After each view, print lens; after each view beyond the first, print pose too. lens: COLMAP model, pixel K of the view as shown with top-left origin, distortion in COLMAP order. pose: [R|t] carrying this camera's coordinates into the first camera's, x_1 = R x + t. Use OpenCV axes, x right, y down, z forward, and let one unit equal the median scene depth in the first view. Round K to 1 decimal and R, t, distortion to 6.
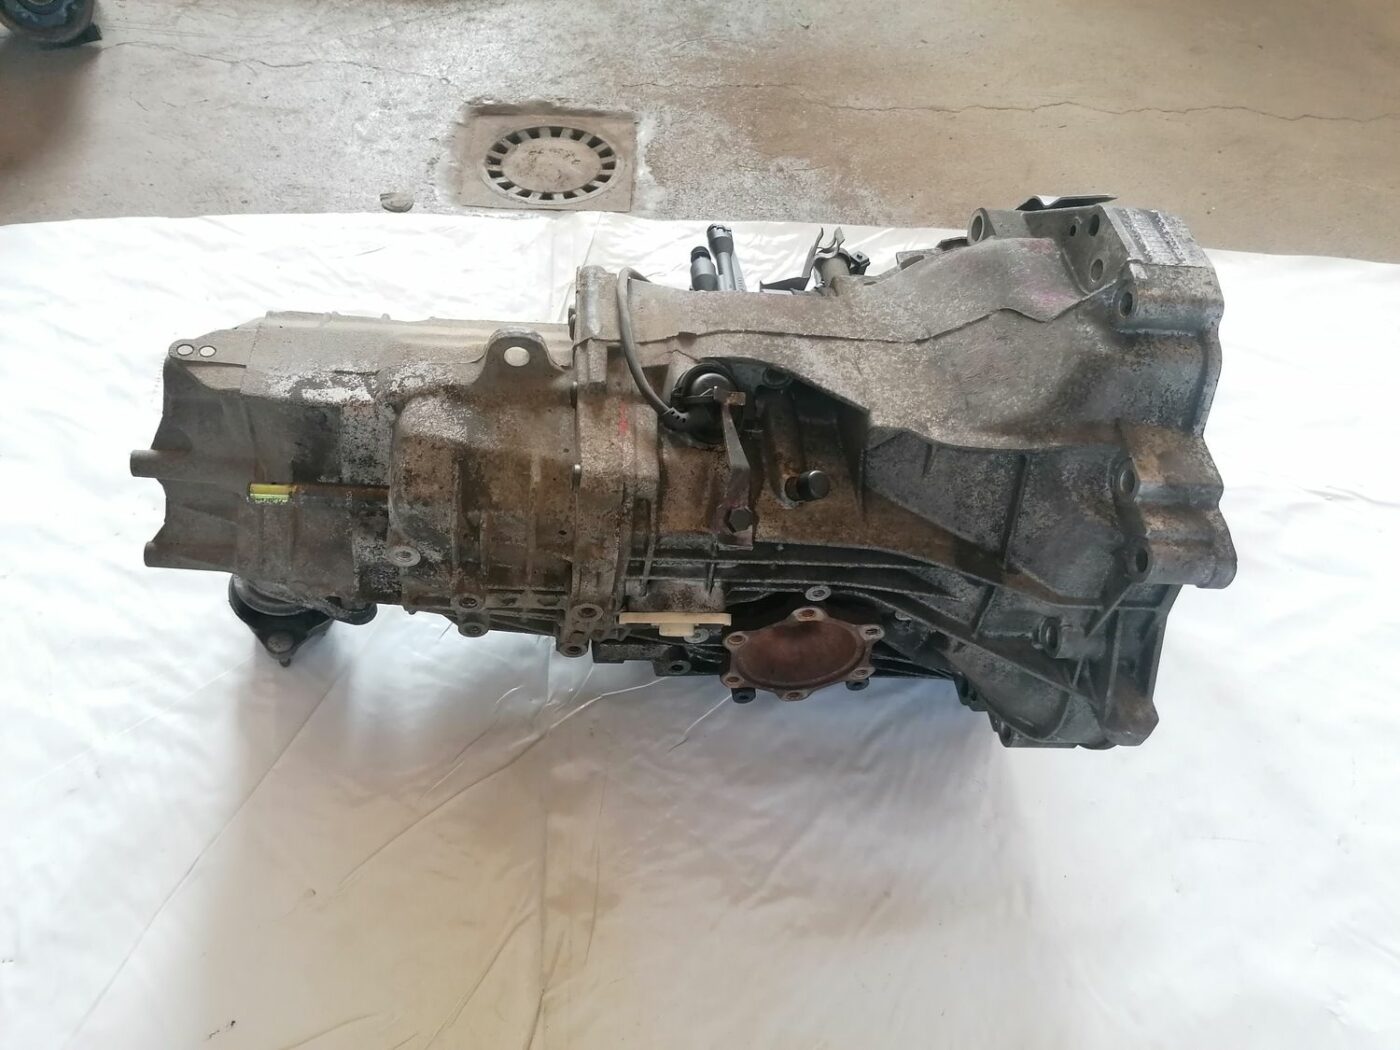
lens RADIAL K [[1076.5, 0, 704.7], [0, 1076.5, 524.0], [0, 0, 1]] dist [0.088293, -0.106709]
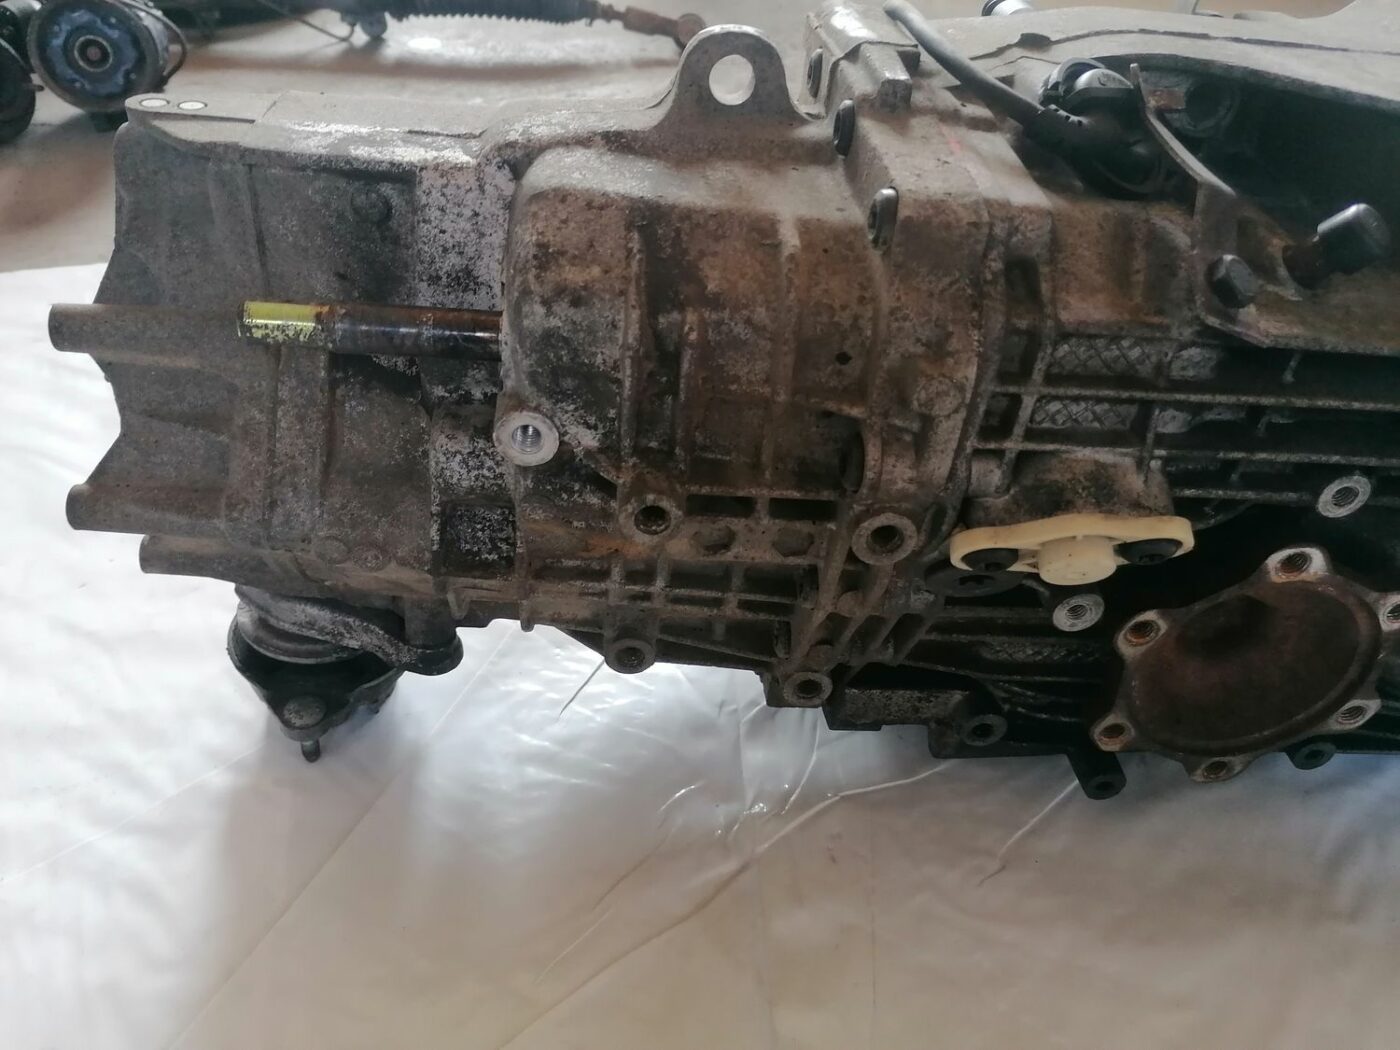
lens RADIAL K [[1069.4, 0, 700.0], [0, 1069.4, 525.0], [0, 0, 1]] dist [0.076352, -0.108804]
pose [[0.997577, -0.041838, -0.055591, -0.165780], [0.028040, 0.972996, -0.229111, 0.186052], [0.063675, 0.226997, 0.971812, 0.507562]]
